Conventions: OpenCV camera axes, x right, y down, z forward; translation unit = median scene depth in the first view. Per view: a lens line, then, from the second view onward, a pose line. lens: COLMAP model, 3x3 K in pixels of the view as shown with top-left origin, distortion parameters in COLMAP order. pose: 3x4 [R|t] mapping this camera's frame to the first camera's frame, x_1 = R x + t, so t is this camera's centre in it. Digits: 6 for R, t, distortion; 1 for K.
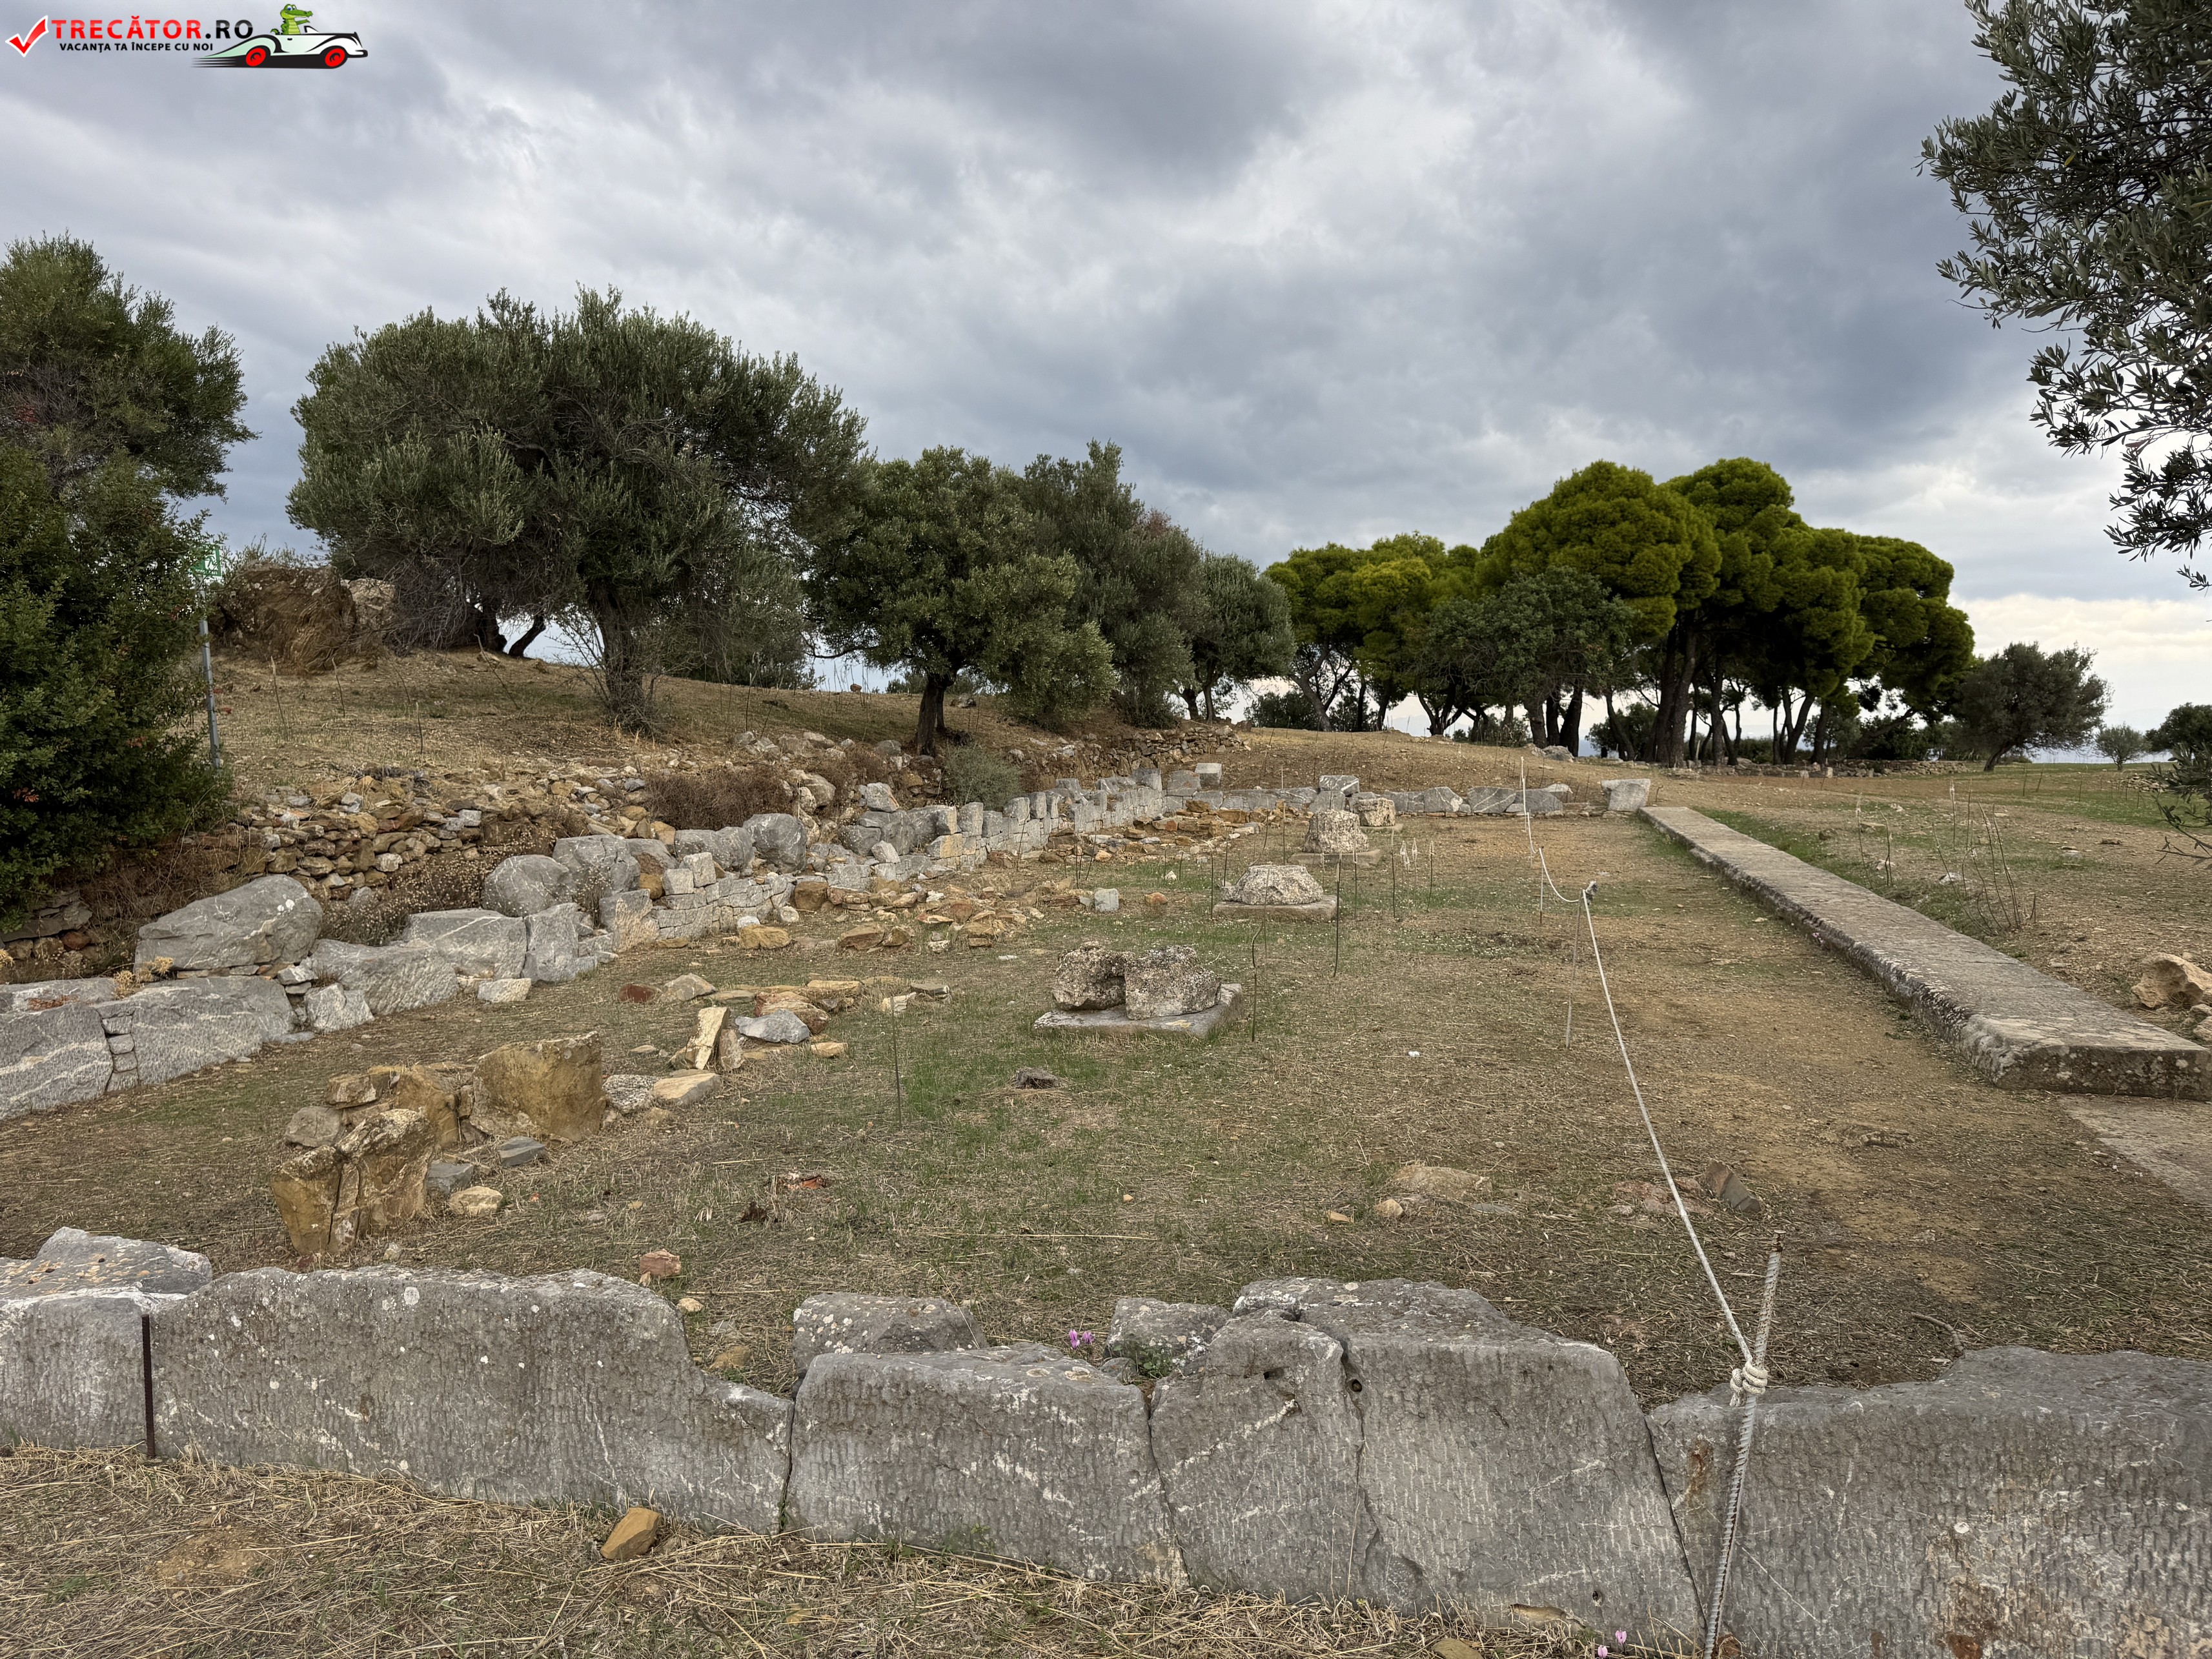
lens RADIAL K [[1576.9, 0, 1034.7], [0, 1576.9, 829.5], [0, 0, 1]] dist [0.045586, -0.041160]
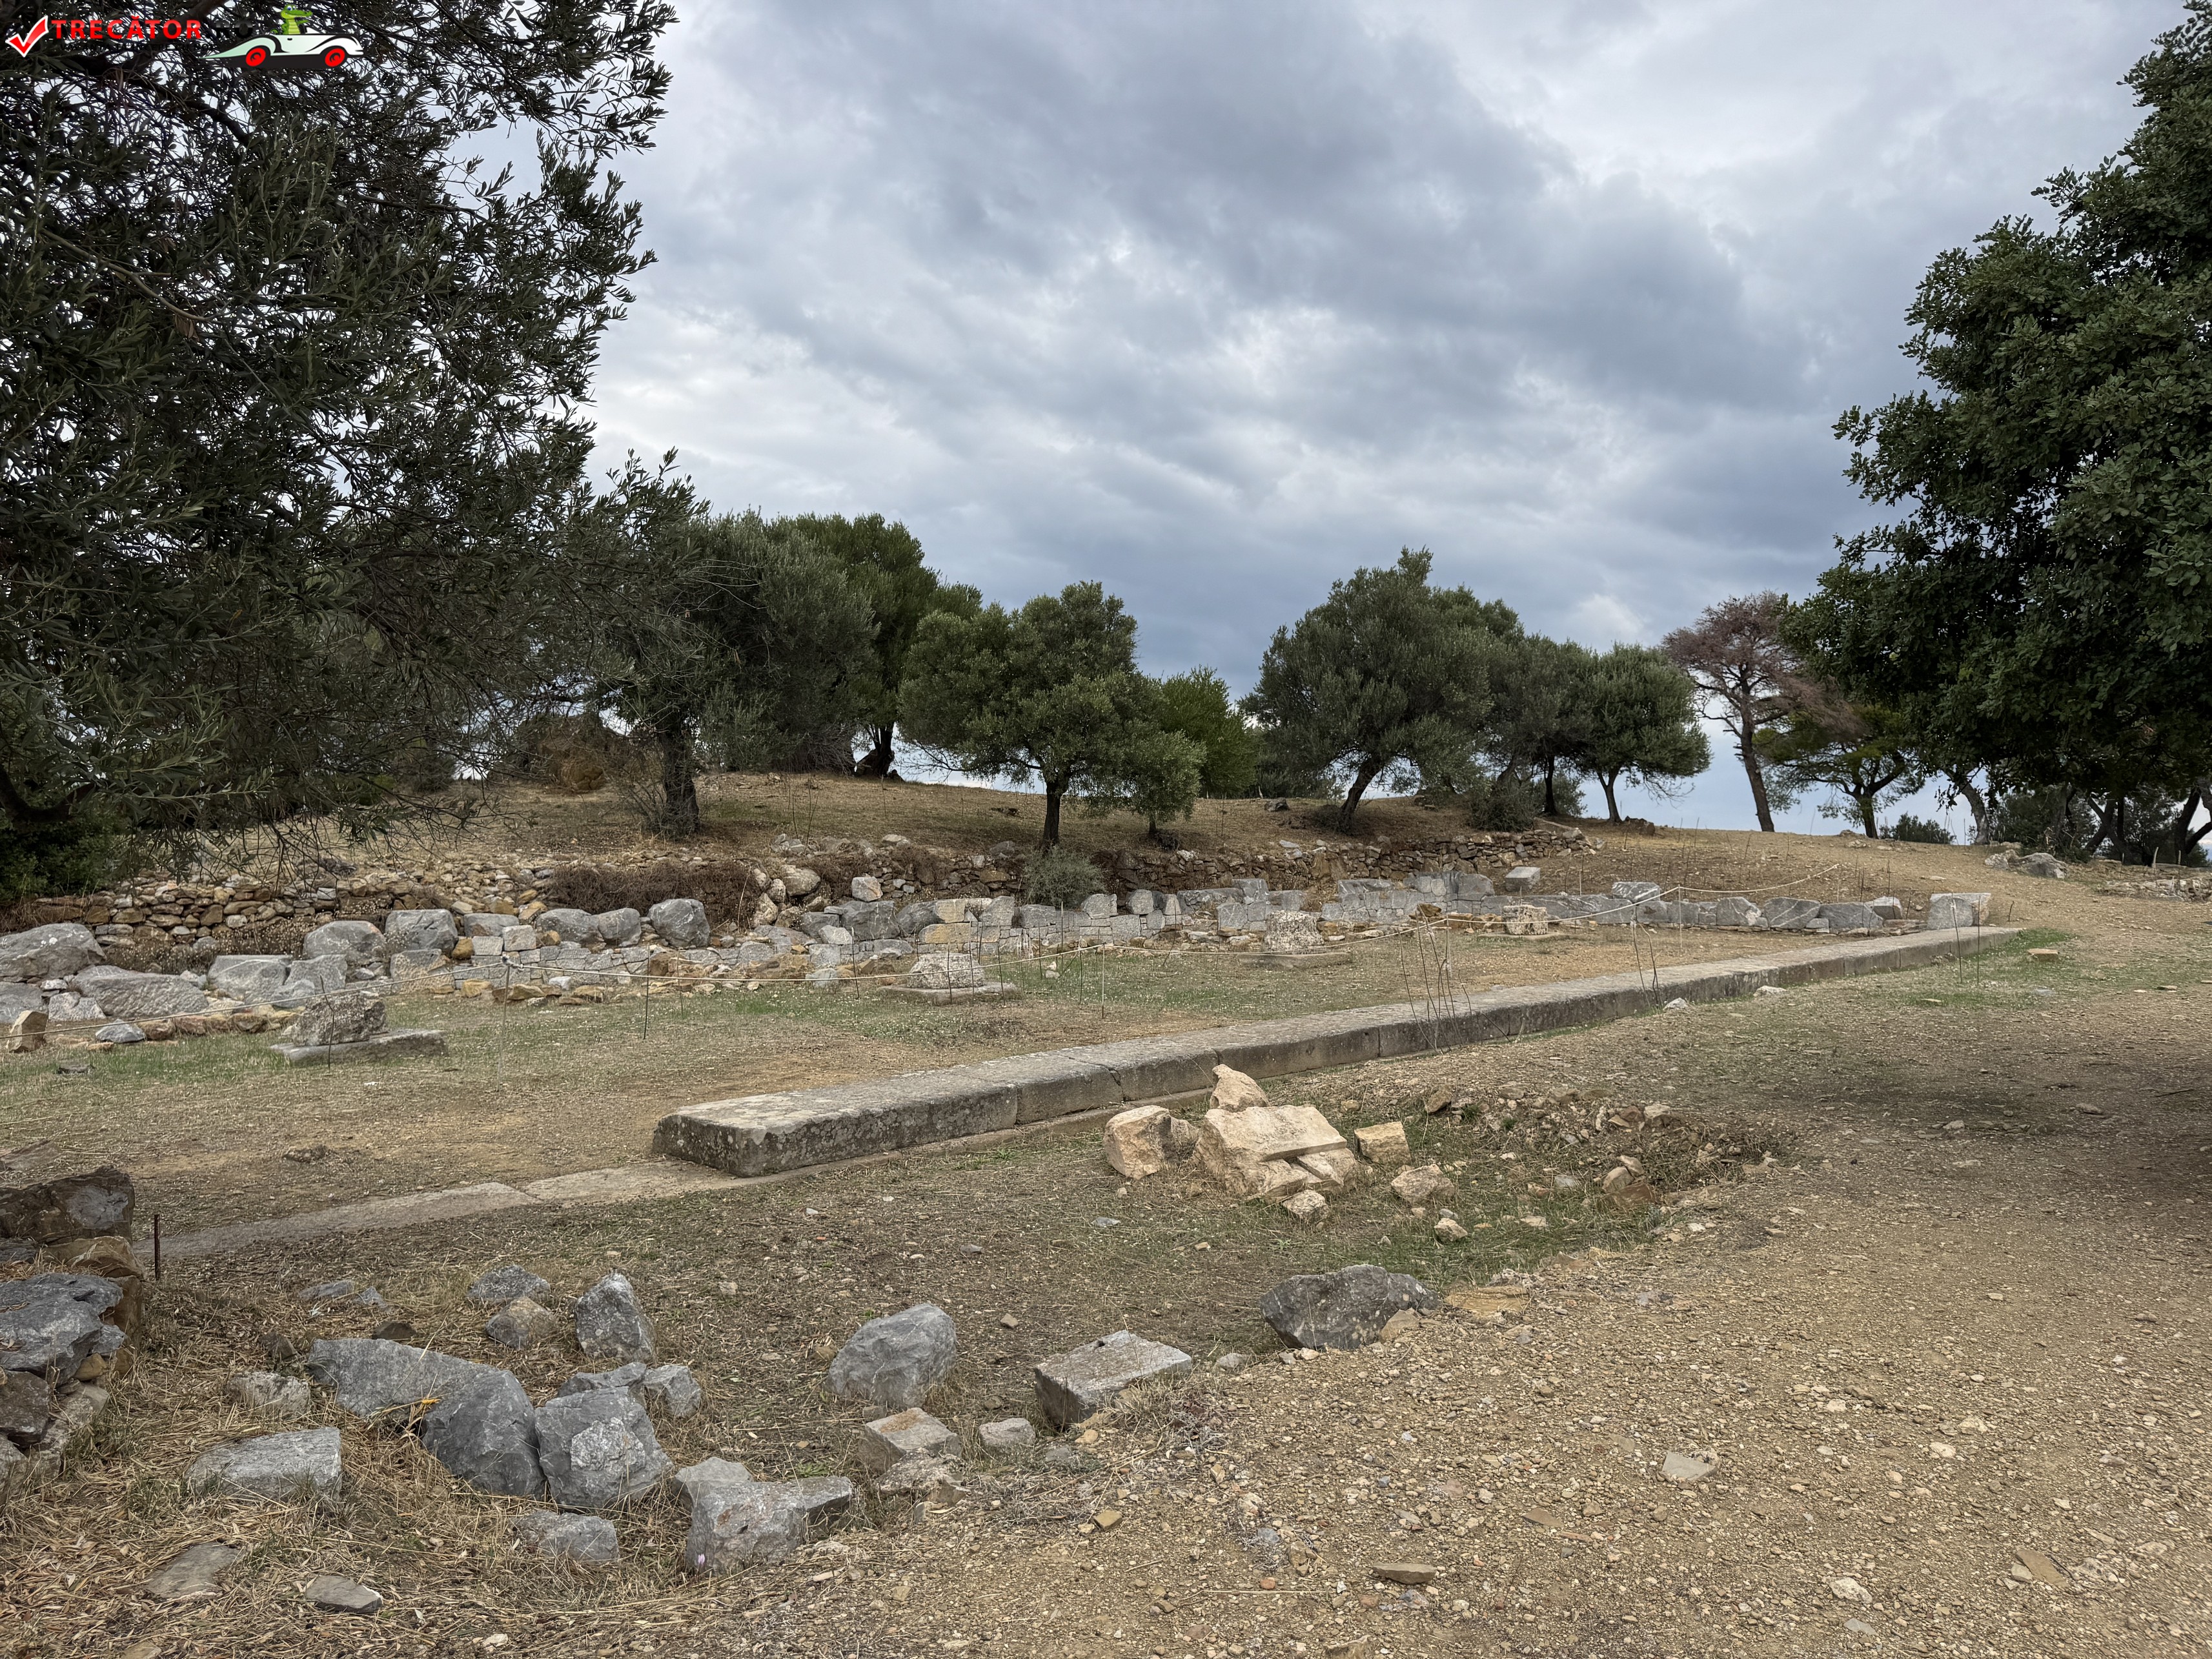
lens RADIAL K [[1576.9, 0, 1100.5], [0, 1576.9, 831.2], [0, 0, 1]] dist [0.045586, -0.041160]
pose [[0.863954, 0.001109, -0.503570, 0.846552], [-0.032966, 0.997977, -0.054362, -0.007413], [0.502491, 0.063567, 0.862242, 0.090219]]
